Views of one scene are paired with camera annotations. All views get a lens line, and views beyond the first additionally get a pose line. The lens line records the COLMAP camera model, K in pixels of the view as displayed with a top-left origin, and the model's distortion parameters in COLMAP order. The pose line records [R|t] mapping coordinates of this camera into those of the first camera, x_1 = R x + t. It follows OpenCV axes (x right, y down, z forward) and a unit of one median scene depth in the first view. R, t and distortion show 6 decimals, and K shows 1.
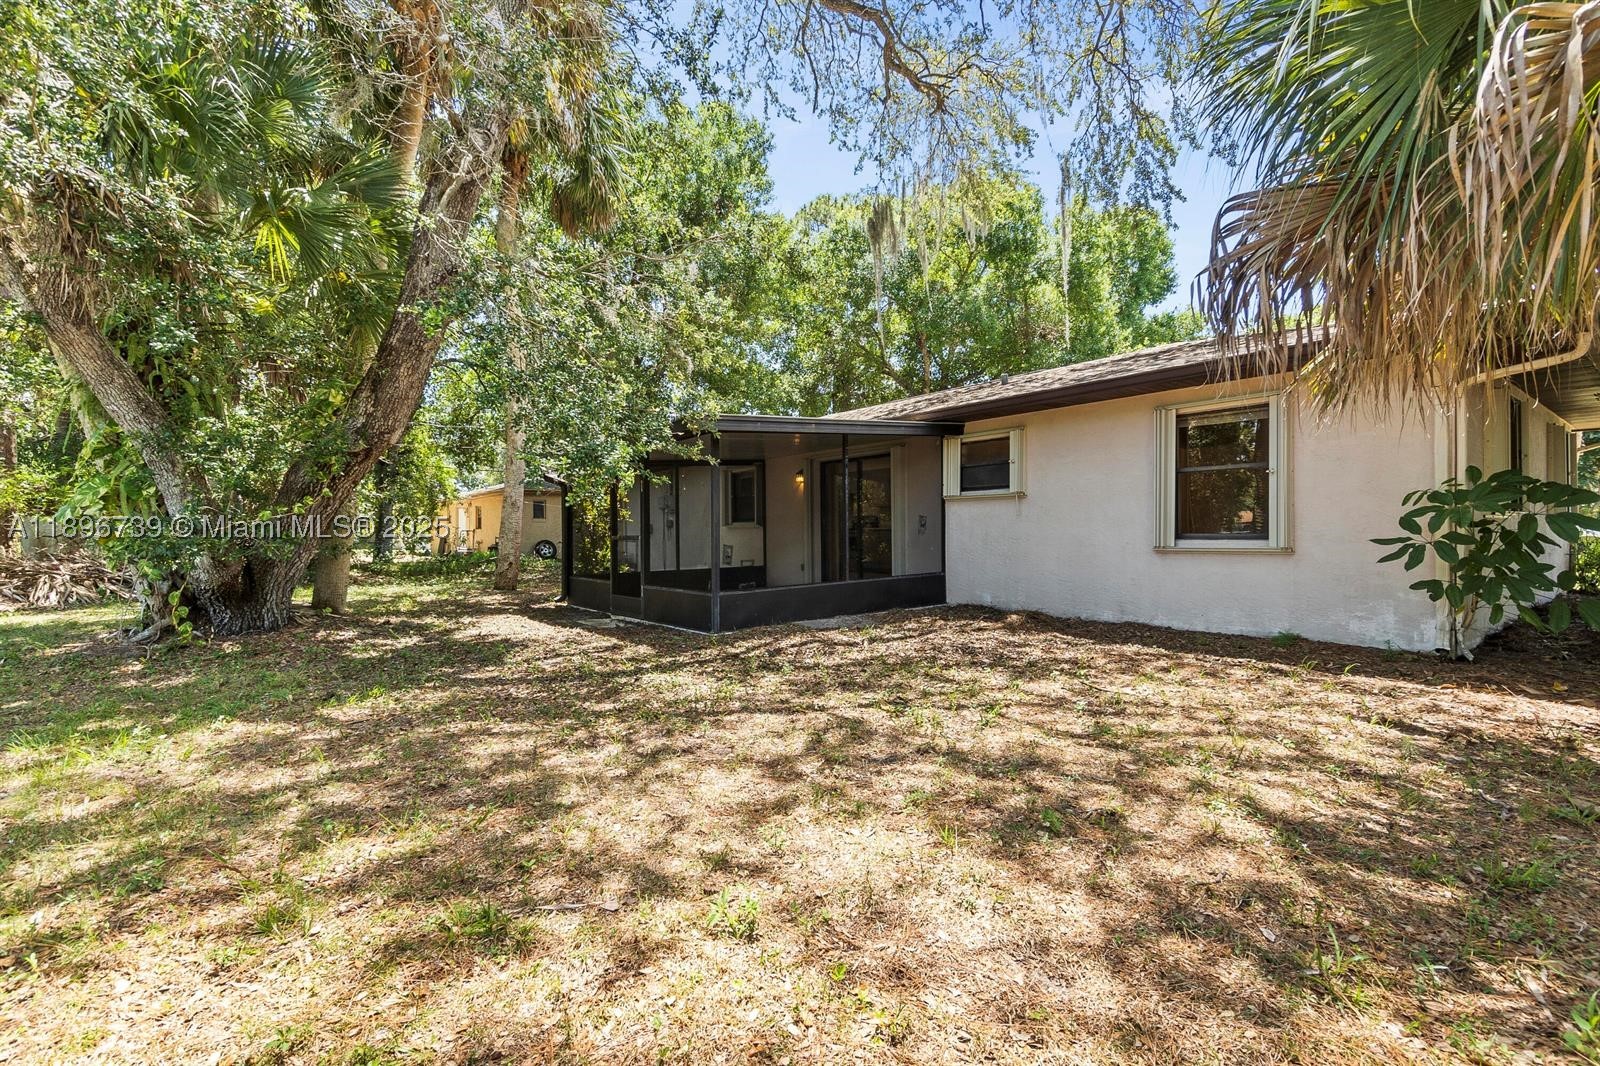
lens RADIAL K [[696.1, 0, 808.1], [0, 696.1, 533.0], [0, 0, 1]] dist [-0.003132, 0.001437]
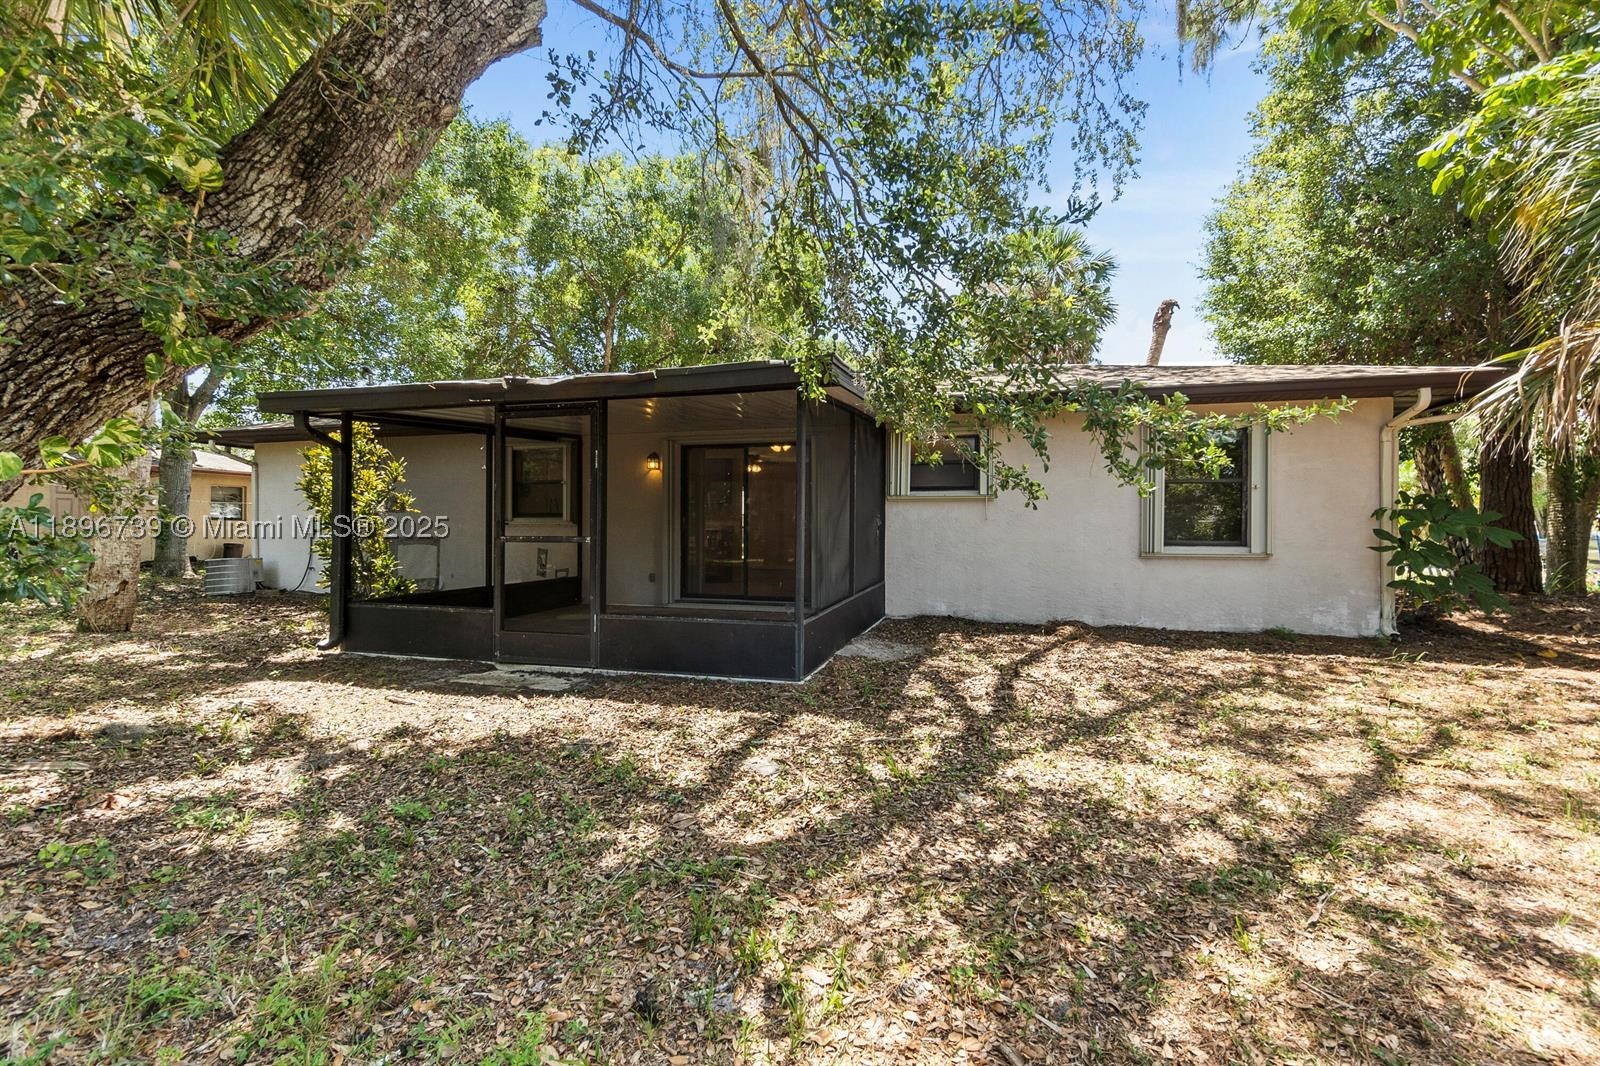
lens RADIAL K [[696.1, 0, 799.4], [0, 696.1, 529.6], [0, 0, 1]] dist [-0.003132, 0.001437]
pose [[0.821329, 0.014026, 0.570283, -0.447650], [-0.011018, 0.999901, -0.008725, 0.000483], [-0.570349, 0.000883, 0.821402, 0.364536]]
